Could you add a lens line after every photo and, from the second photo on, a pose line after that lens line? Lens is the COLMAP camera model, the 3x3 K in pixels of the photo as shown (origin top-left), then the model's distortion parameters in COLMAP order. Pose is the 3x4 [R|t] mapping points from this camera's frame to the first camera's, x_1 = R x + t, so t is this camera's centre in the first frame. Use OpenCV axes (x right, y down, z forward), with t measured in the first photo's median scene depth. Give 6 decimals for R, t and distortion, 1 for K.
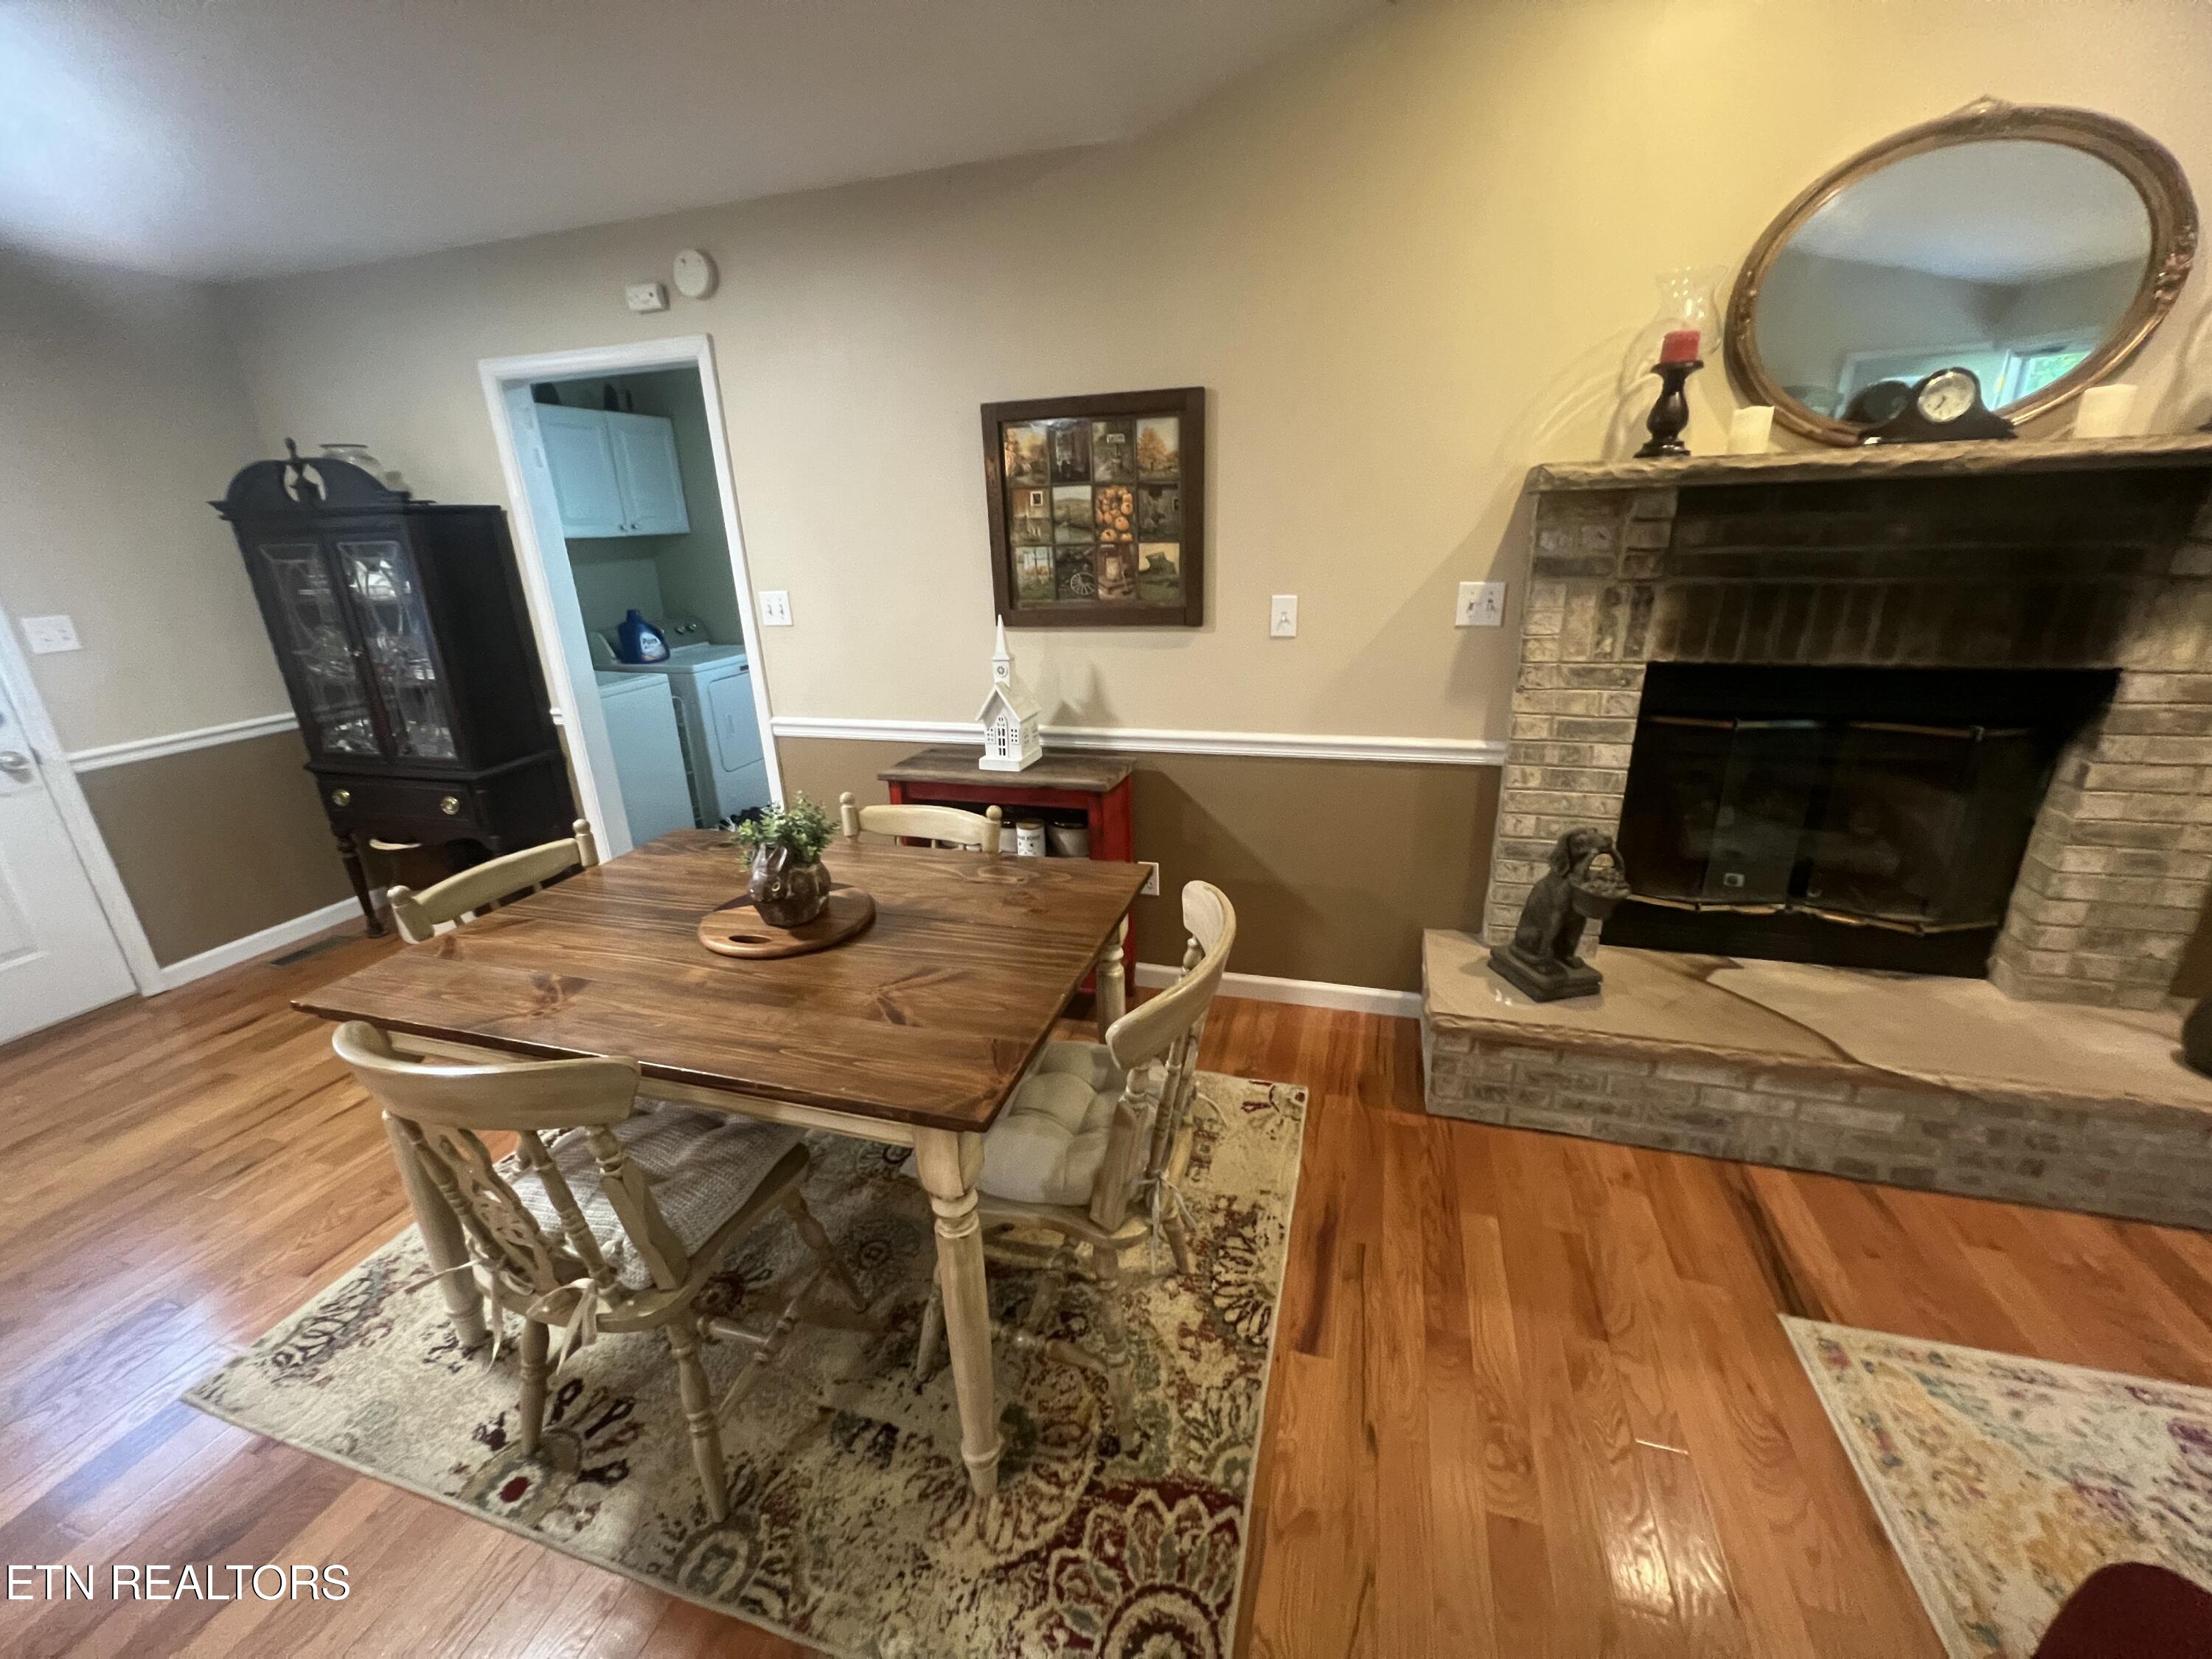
lens RADIAL K [[884.3, 0, 1105.7], [0, 884.3, 826.2], [0, 0, 1]] dist [-0.002059, 0.000897]
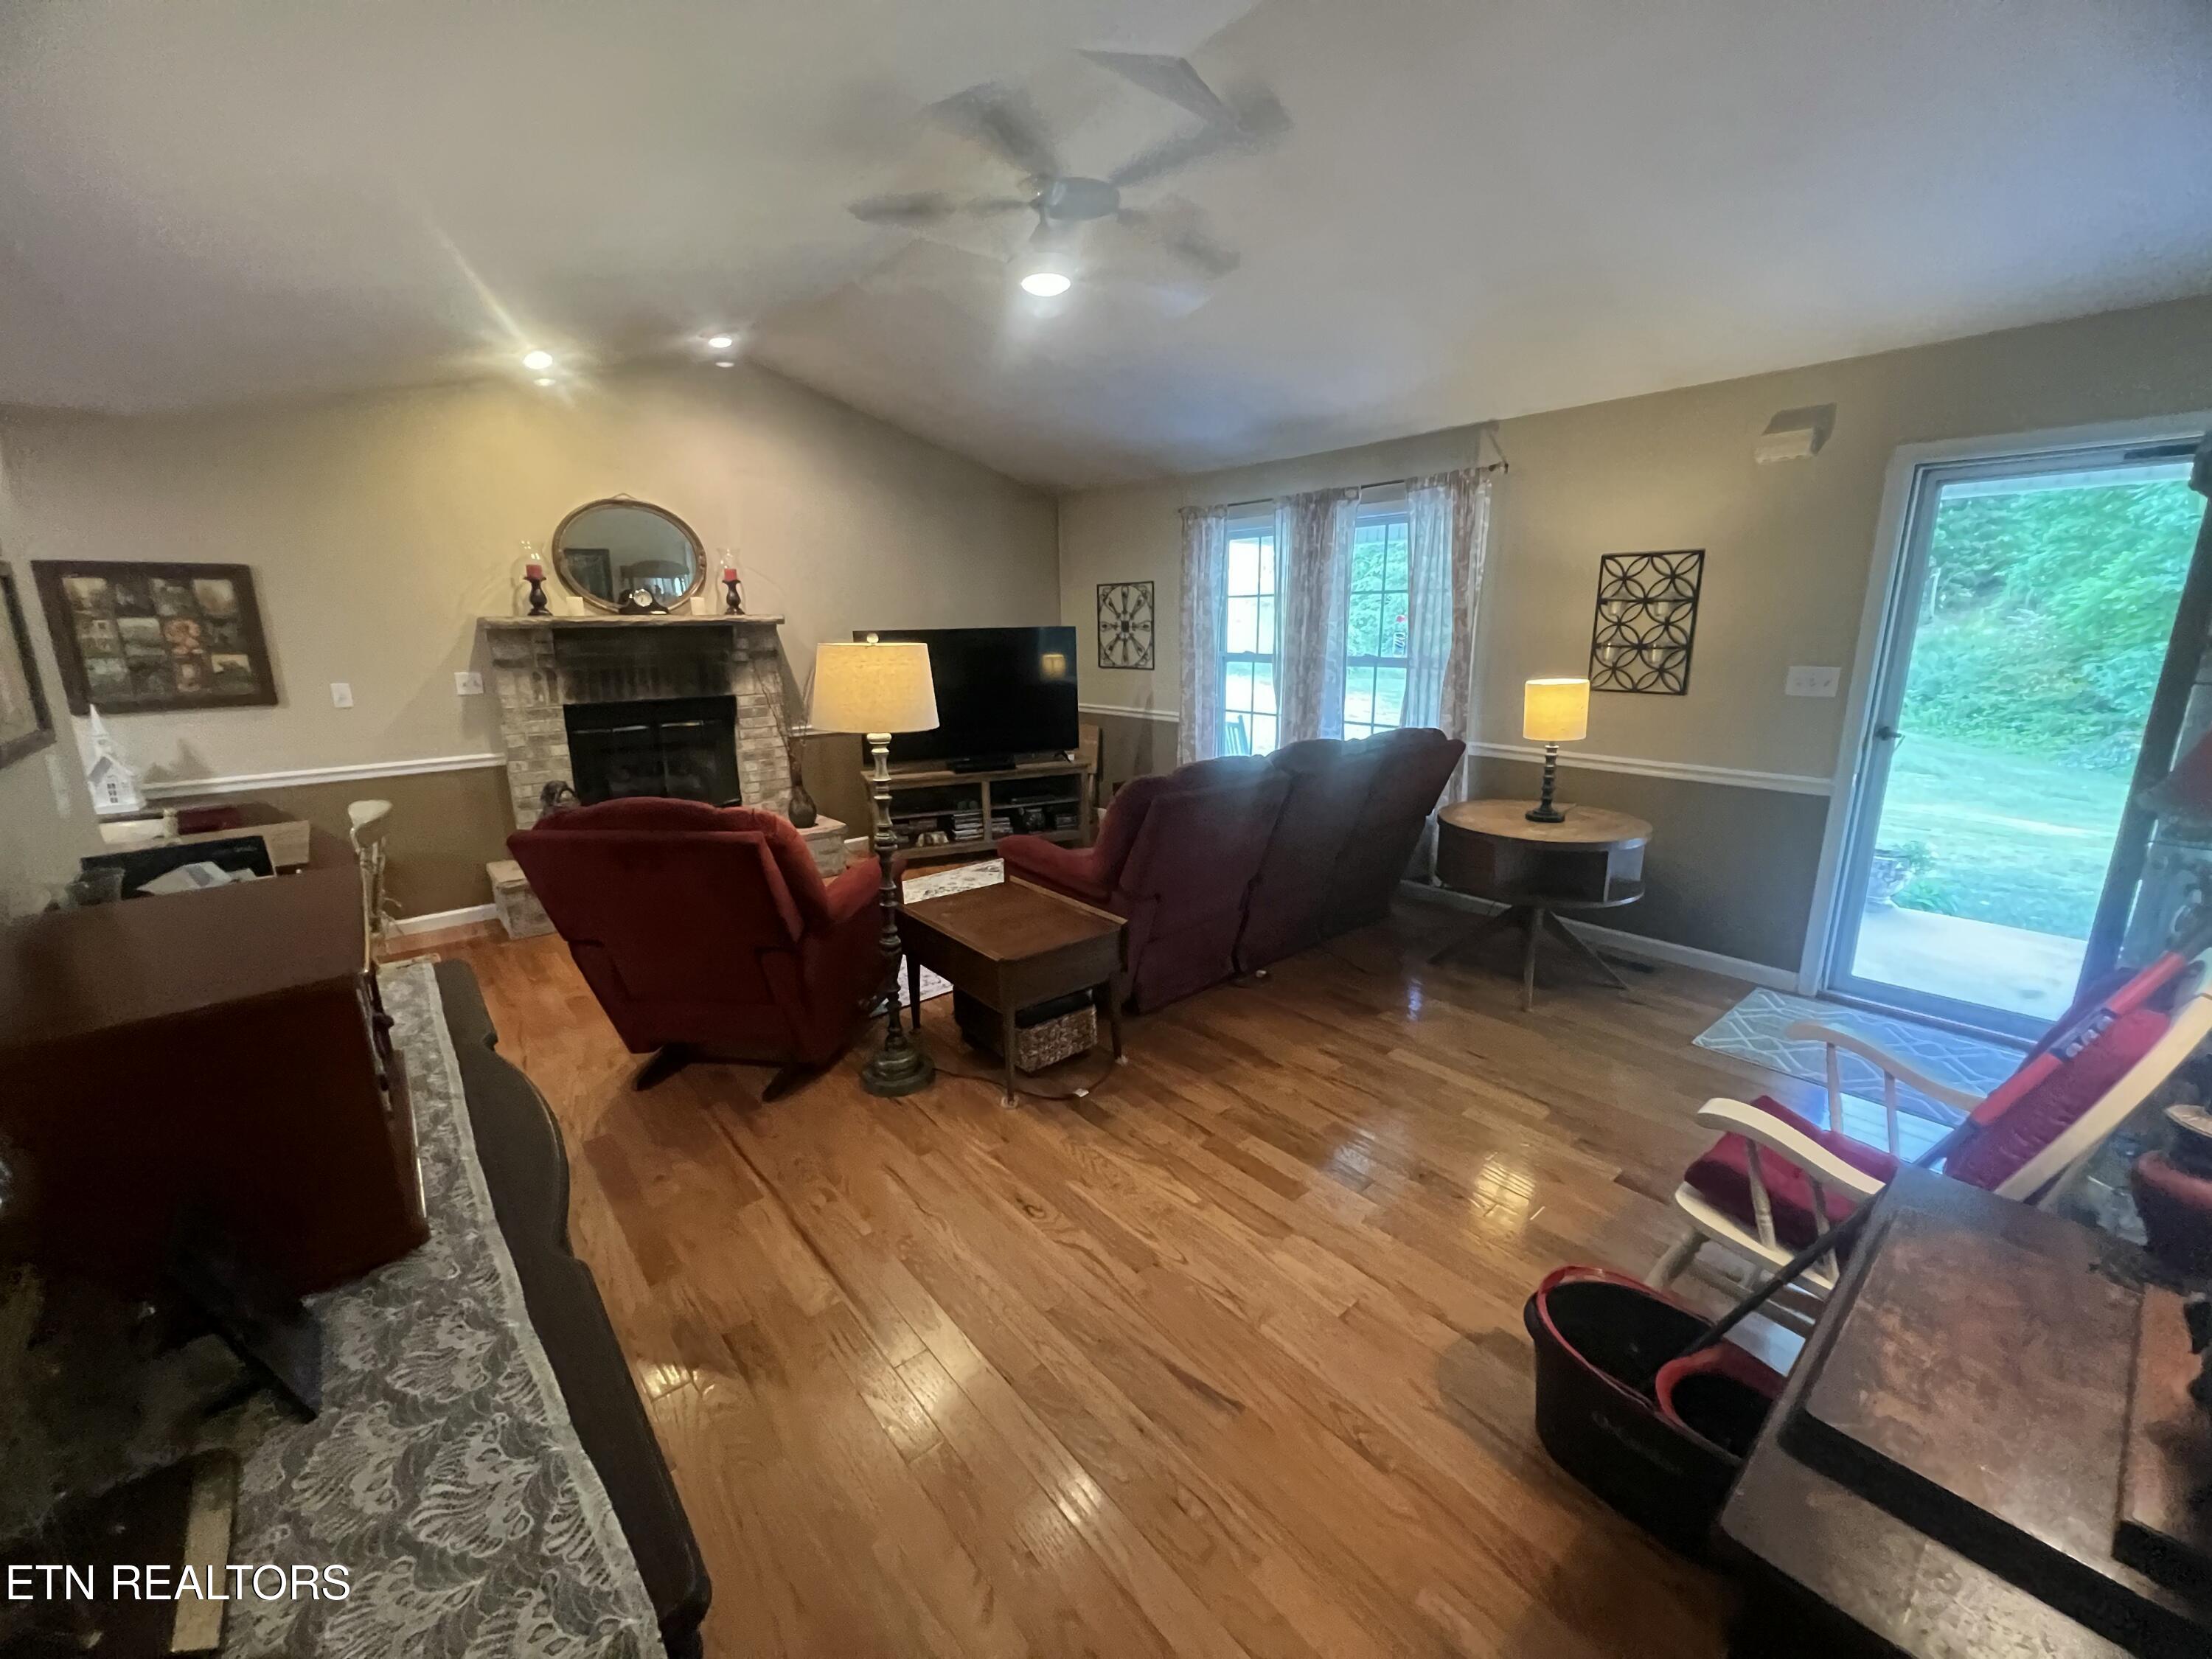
lens RADIAL K [[886.1, 0, 1099.7], [0, 886.1, 826.0], [0, 0, 1]] dist [-0.001326, -0.000054]
pose [[0.540098, -0.166694, 0.824929, -0.541182], [0.268954, 0.962975, 0.018499, 0.431526], [-0.797470, 0.211877, 0.564934, -1.268488]]
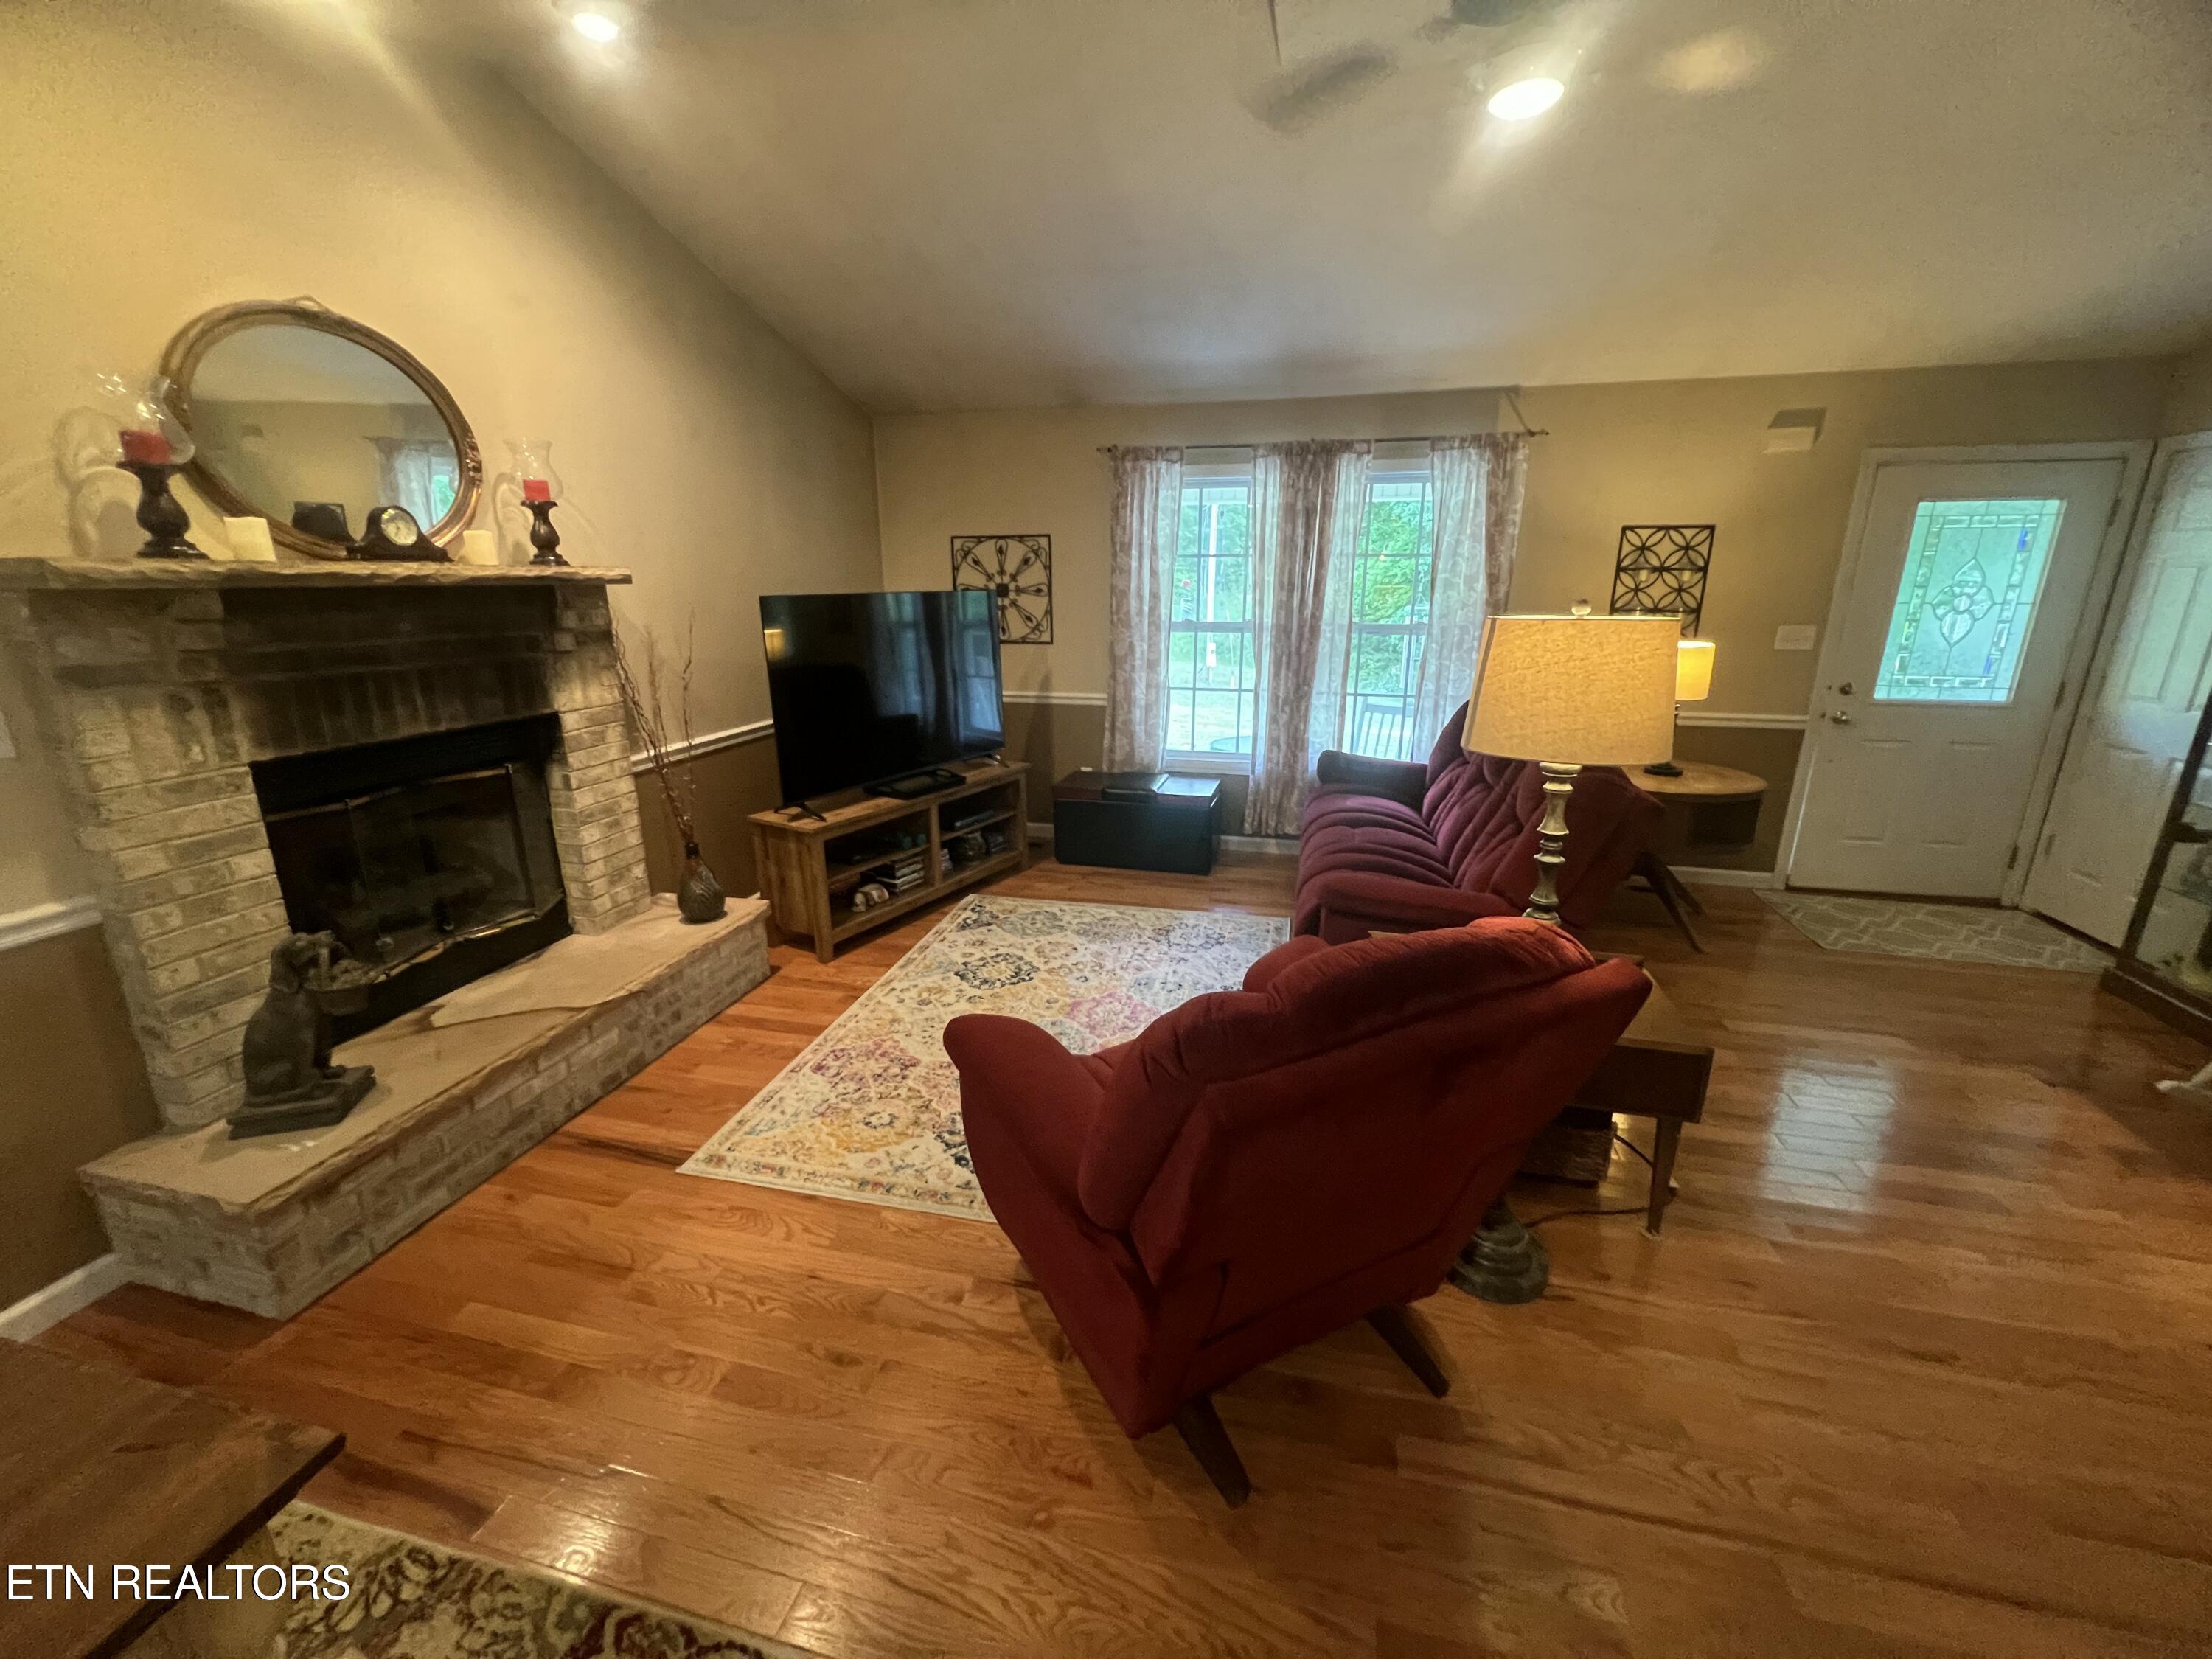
lens RADIAL K [[884.3, 0, 1099.4], [0, 884.3, 827.7], [0, 0, 1]] dist [-0.002059, 0.000897]
pose [[-0.054007, -0.238411, 0.969662, -0.406377], [0.328221, 0.912881, 0.242731, -0.051276], [-0.943056, 0.331372, 0.028950, 0.117894]]
